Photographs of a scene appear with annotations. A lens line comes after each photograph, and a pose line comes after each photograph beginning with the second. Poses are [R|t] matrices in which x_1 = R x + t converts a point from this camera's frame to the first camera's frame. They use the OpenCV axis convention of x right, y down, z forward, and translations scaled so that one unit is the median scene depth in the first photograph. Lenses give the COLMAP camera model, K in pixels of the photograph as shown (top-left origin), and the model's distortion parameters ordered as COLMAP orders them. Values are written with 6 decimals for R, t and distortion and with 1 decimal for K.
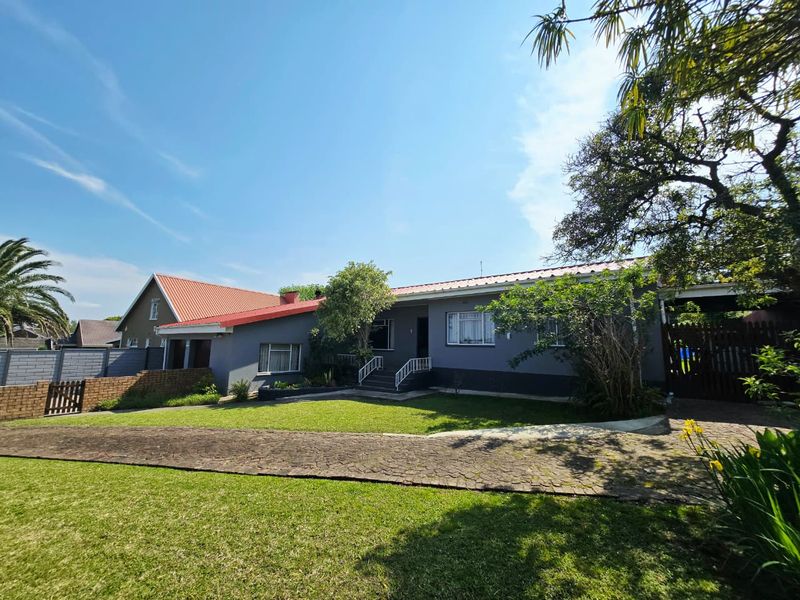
lens RADIAL K [[325.9, 0, 400.9], [0, 325.9, 295.8], [0, 0, 1]] dist [-0.002043, -0.000349]
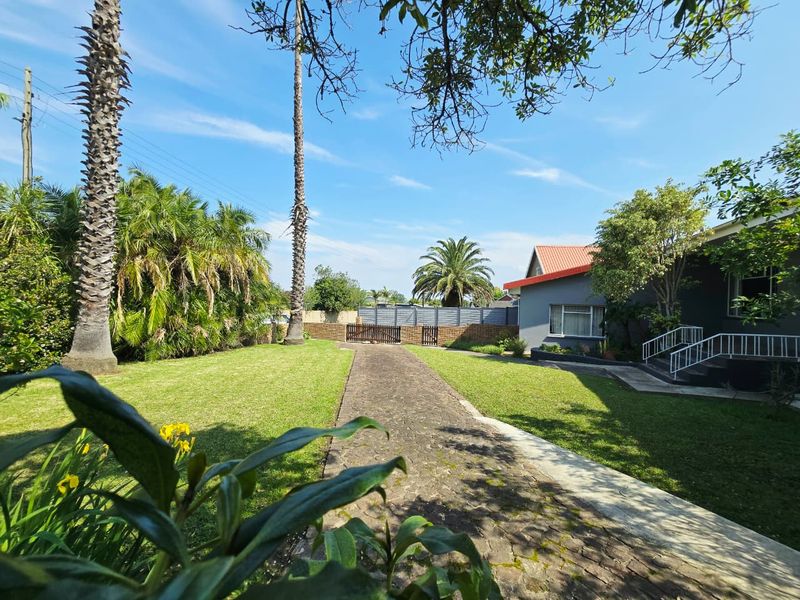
lens RADIAL K [[326.6, 0, 400.0], [0, 326.6, 300.0], [0, 0, 1]] dist [-0.001411, -0.000184]
pose [[0.319611, -0.003750, -0.947542, 0.373368], [0.126351, 0.991231, 0.038696, 0.039548], [0.939087, -0.132090, 0.317282, 0.281269]]
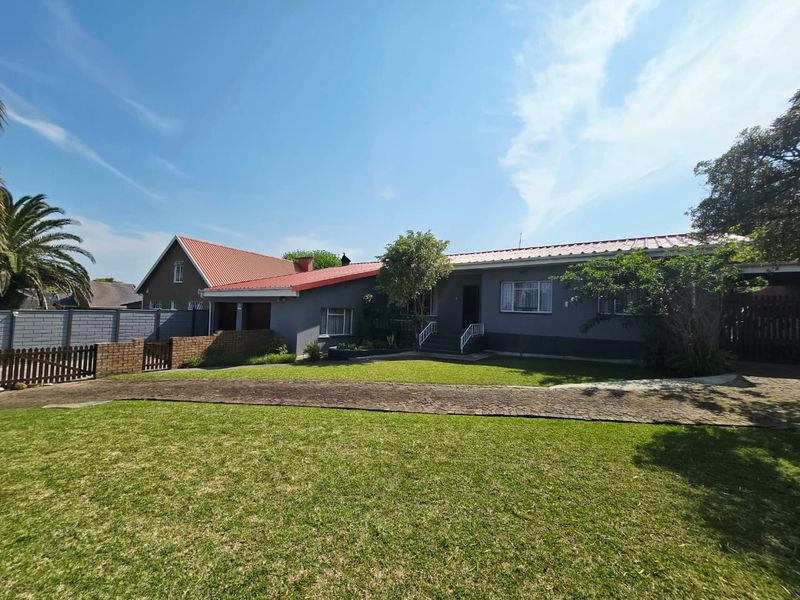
lens RADIAL K [[326.6, 0, 400.0], [0, 326.6, 300.0], [0, 0, 1]] dist [-0.001411, -0.000184]
pose [[0.998913, 0.019221, 0.042465, -0.234283], [-0.023804, 0.993626, 0.110188, 0.001381], [-0.040076, -0.111079, 0.993003, -0.047965]]
